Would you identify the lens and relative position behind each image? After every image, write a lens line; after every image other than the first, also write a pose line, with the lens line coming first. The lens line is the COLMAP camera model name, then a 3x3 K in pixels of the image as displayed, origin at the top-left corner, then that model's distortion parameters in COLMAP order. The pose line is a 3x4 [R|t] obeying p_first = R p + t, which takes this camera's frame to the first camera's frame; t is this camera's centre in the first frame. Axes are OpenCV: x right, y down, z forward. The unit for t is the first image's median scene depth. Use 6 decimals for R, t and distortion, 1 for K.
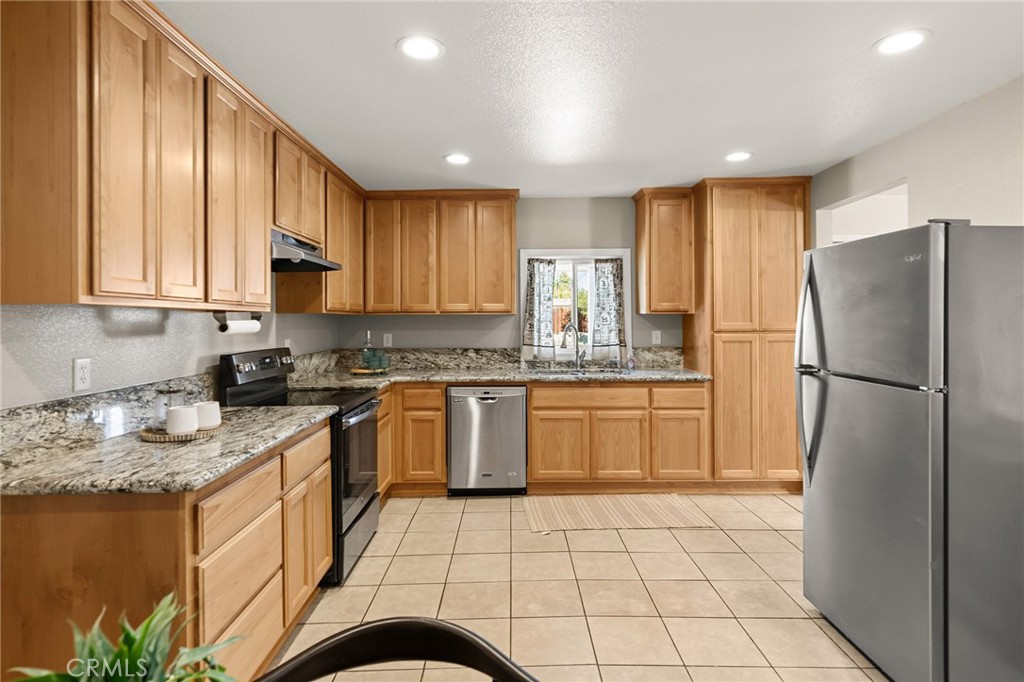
lens RADIAL K [[536.6, 0, 509.6], [0, 536.6, 318.1], [0, 0, 1]] dist [0.001578, 0.001543]
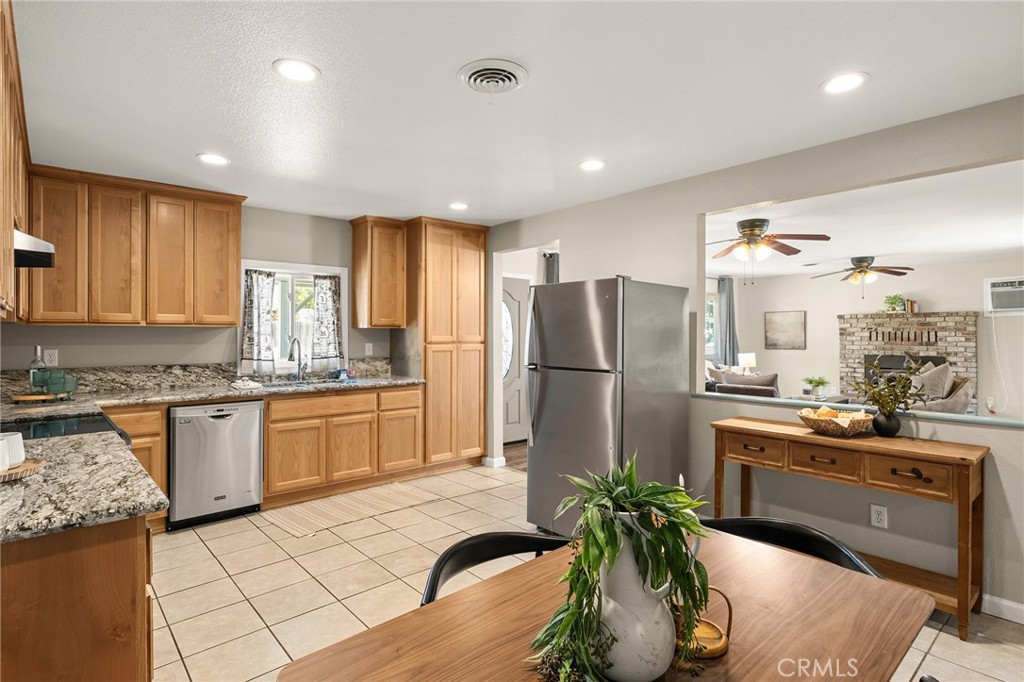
lens RADIAL K [[536.6, 0, 506.7], [0, 536.6, 337.3], [0, 0, 1]] dist [0.001578, 0.001543]
pose [[0.750057, 0.000007, 0.661373, -0.284113], [-0.003619, 0.999985, 0.004093, 0.006109], [-0.661363, -0.005463, 0.750046, -0.033259]]
